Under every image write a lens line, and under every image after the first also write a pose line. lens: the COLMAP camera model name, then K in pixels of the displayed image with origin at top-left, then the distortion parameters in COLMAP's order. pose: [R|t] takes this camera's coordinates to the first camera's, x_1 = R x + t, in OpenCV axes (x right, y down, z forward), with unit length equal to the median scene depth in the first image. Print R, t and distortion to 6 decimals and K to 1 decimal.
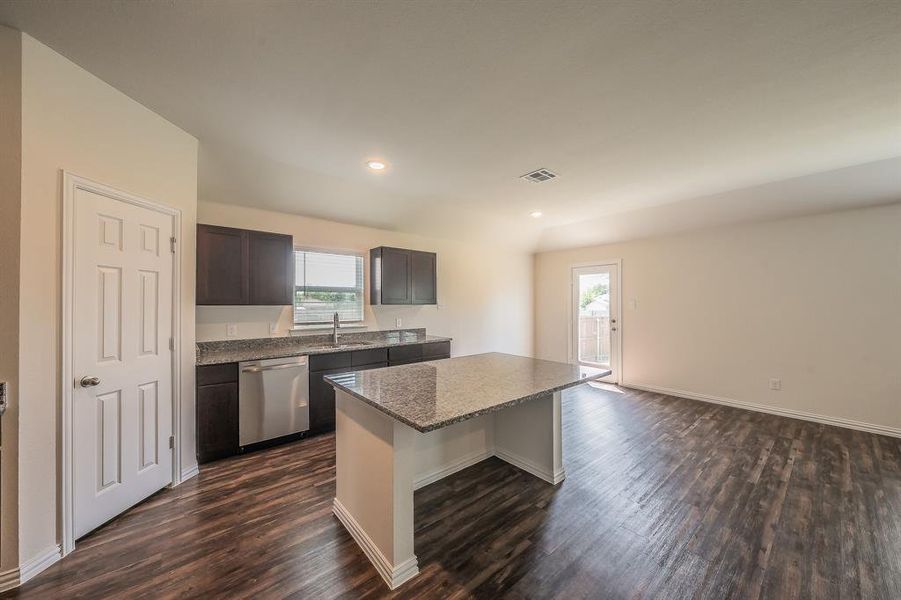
lens RADIAL K [[322.9, 0, 442.8], [0, 322.9, 297.4], [0, 0, 1]] dist [0.000320, 0.000050]
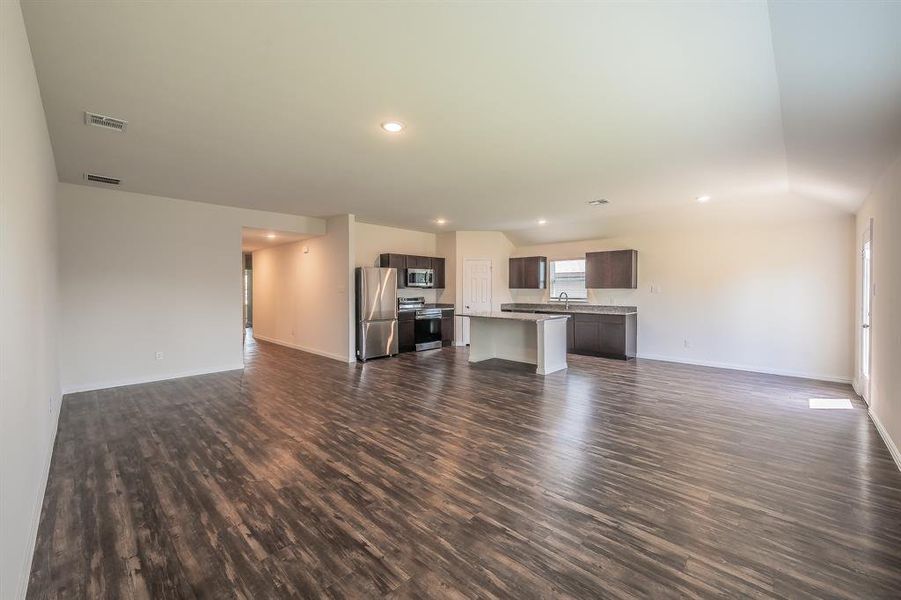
lens RADIAL K [[363.5, 0, 441.8], [0, 363.5, 293.6], [0, 0, 1]] dist [0.000207, -0.000196]
pose [[0.096445, 0.013498, -0.995247, 1.929732], [0.019508, 0.999690, 0.015449, 0.006568], [0.995147, -0.020905, 0.096152, 0.126185]]
